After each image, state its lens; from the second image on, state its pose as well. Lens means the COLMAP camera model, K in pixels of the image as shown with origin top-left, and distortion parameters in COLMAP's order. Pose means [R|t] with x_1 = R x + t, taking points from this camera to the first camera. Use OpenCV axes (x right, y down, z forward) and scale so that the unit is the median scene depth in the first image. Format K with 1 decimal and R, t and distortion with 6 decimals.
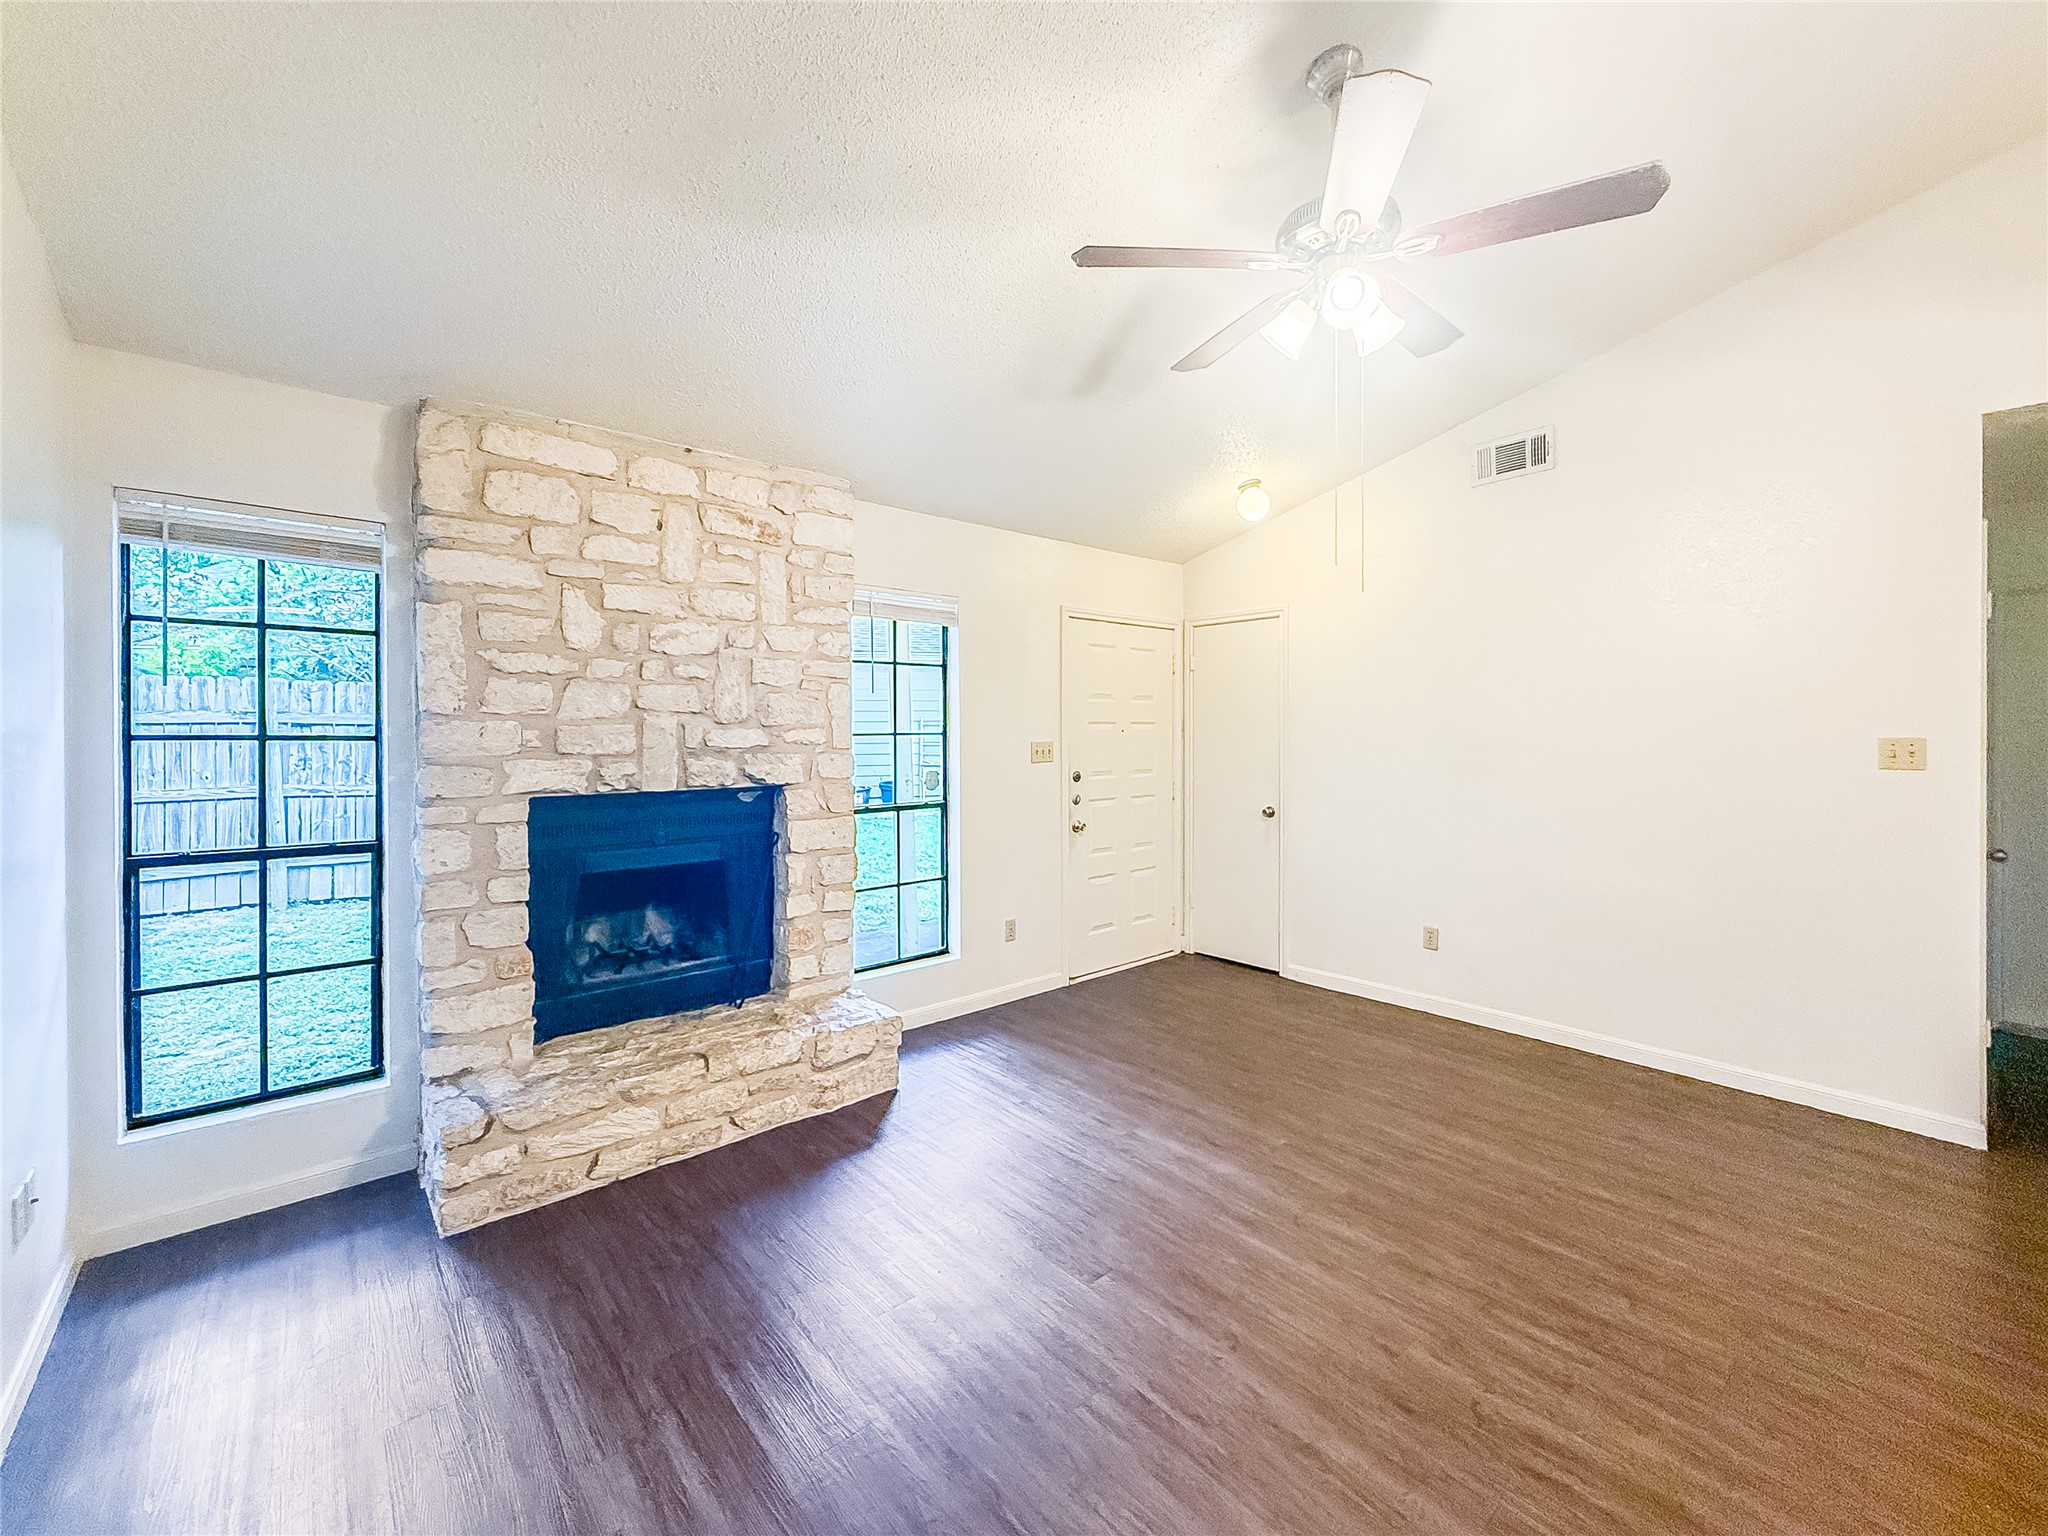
lens RADIAL K [[826.3, 0, 1038.9], [0, 826.3, 740.8], [0, 0, 1]] dist [-0.002152, 0.000846]
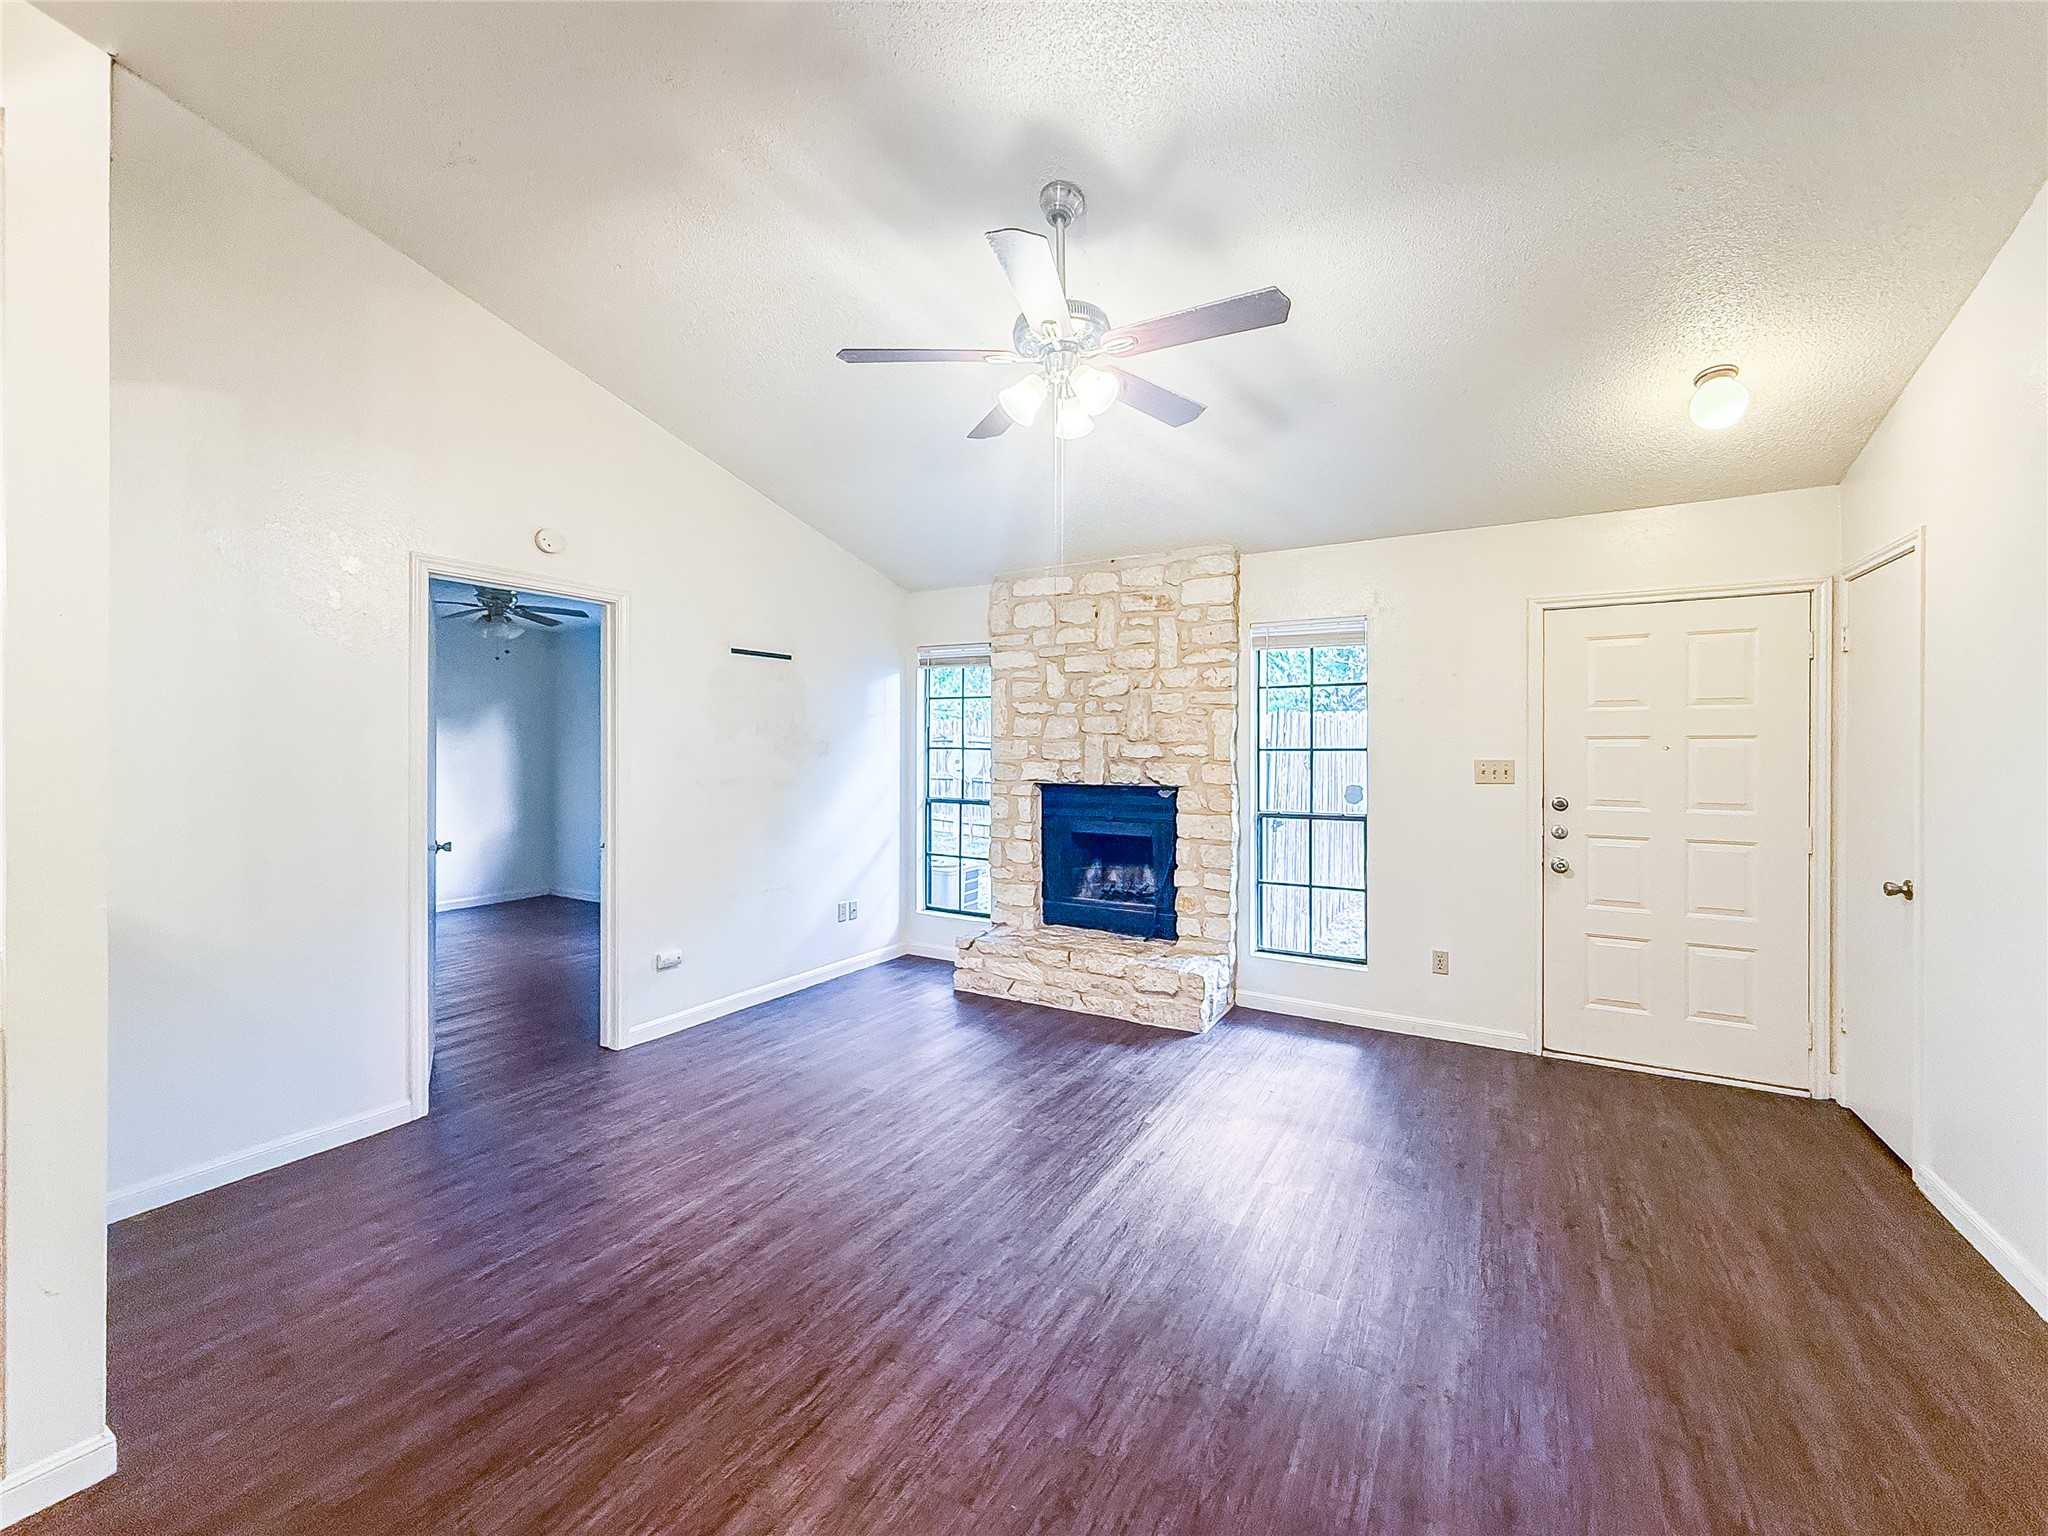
lens RADIAL K [[826.3, 0, 1023.5], [0, 826.3, 750.9], [0, 0, 1]] dist [-0.002152, 0.000846]
pose [[0.318746, 0.009173, -0.947796, 1.002932], [-0.013636, 0.999894, 0.005091, -0.008924], [0.947742, 0.011302, 0.318837, 0.379111]]
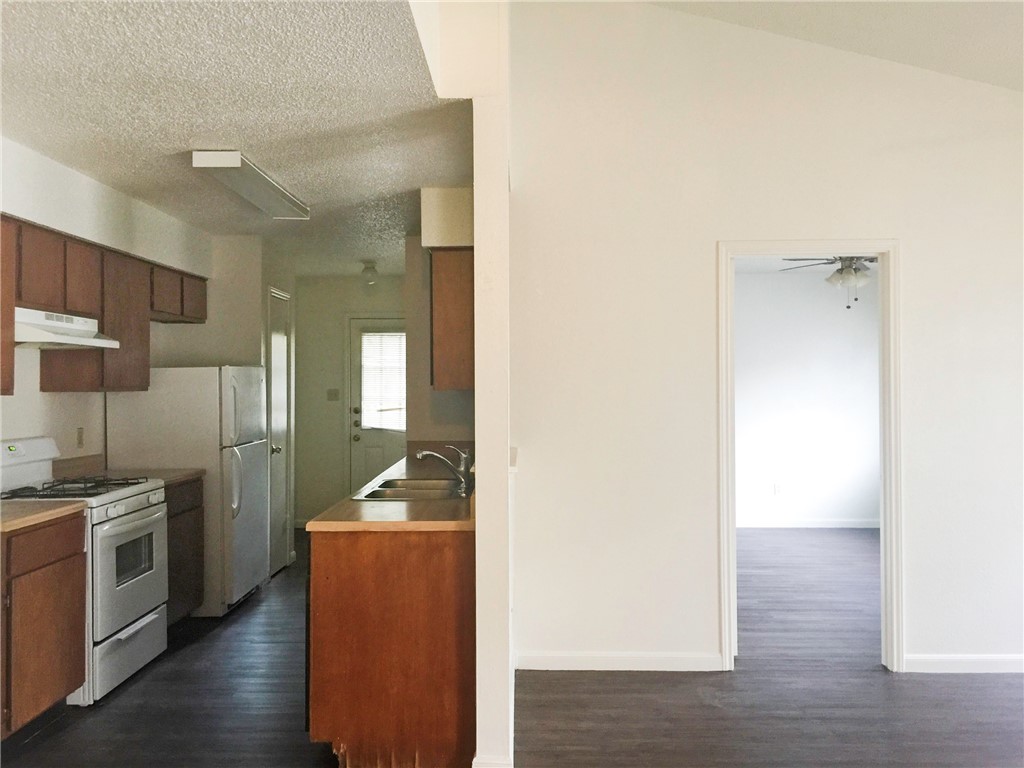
lens RADIAL K [[872.0, 0, 507.8], [0, 872.0, 378.9], [0, 0, 1]] dist [0.049422, -0.029107]
pose [[-0.668140, 0.003943, -0.744025, 1.098807], [-0.001229, 0.999979, 0.006404, -0.020451], [0.744035, 0.005193, -0.668121, 0.687951]]
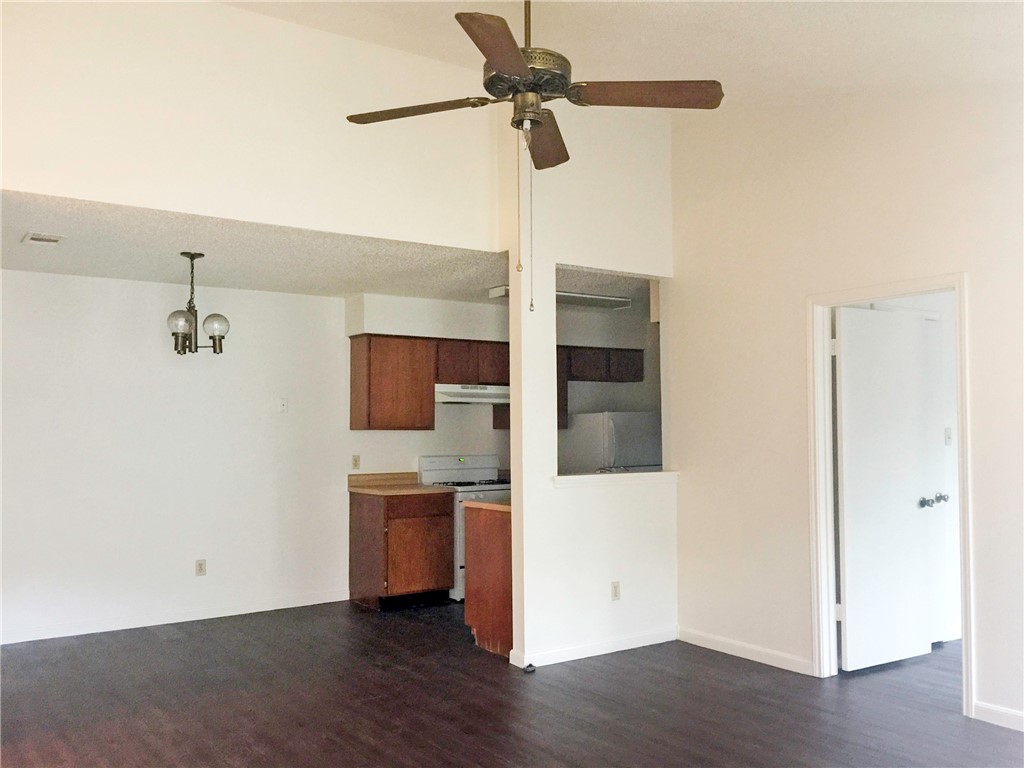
lens RADIAL K [[872.0, 0, 537.1], [0, 872.0, 426.5], [0, 0, 1]] dist [0.049422, -0.029107]
pose [[-0.996963, 0.008496, 0.077415, 0.168606], [0.009070, 0.999934, 0.007071, -0.012668], [-0.077350, 0.007751, -0.996974, 1.661888]]
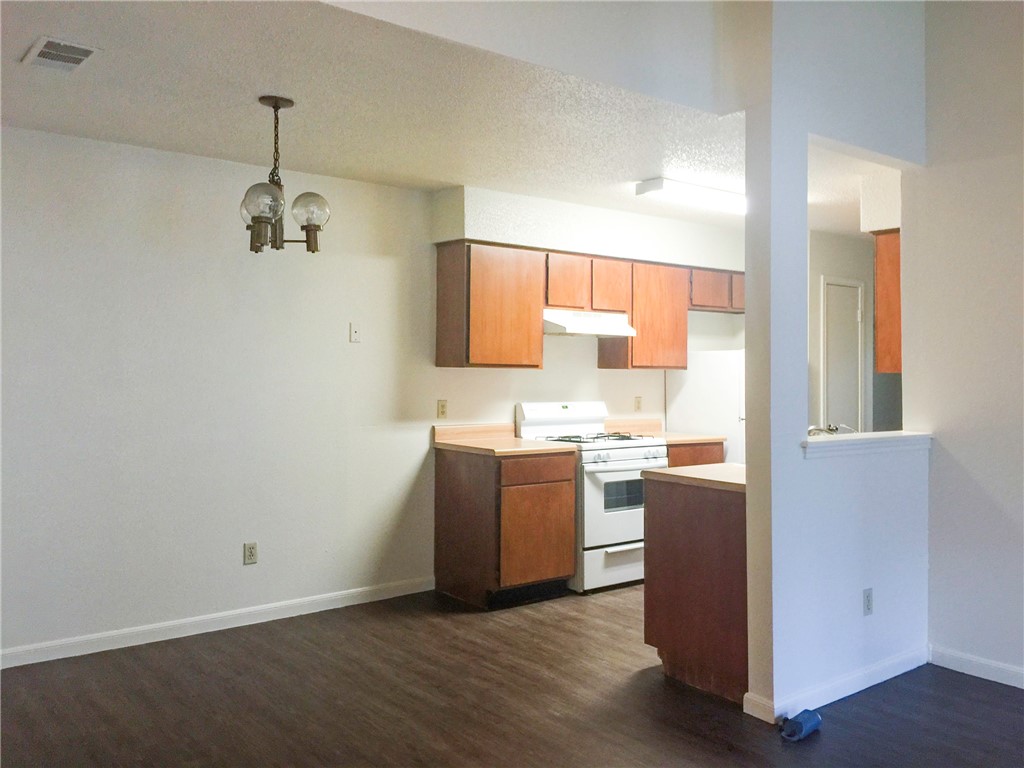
lens RADIAL K [[872.0, 0, 533.3], [0, 872.0, 385.9], [0, 0, 1]] dist [0.049422, -0.029107]
pose [[-0.999766, -0.008798, 0.019763, 0.617020], [-0.008174, 0.999474, 0.031399, -0.010533], [-0.020028, 0.031230, -0.999312, 1.141221]]
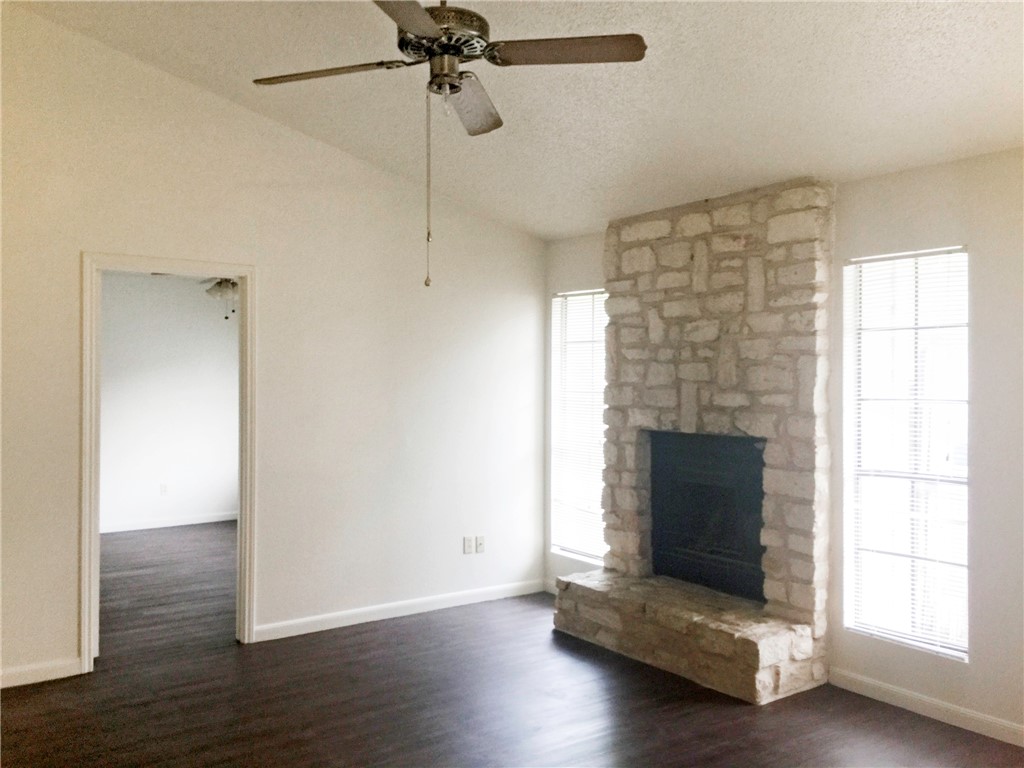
lens RADIAL K [[872.0, 0, 501.9], [0, 872.0, 384.8], [0, 0, 1]] dist [0.049422, -0.029107]
pose [[-0.095683, 0.013023, -0.995327, 1.192978], [-0.012469, 0.999820, 0.014280, -0.047751], [0.995334, 0.013777, -0.095503, 0.825753]]
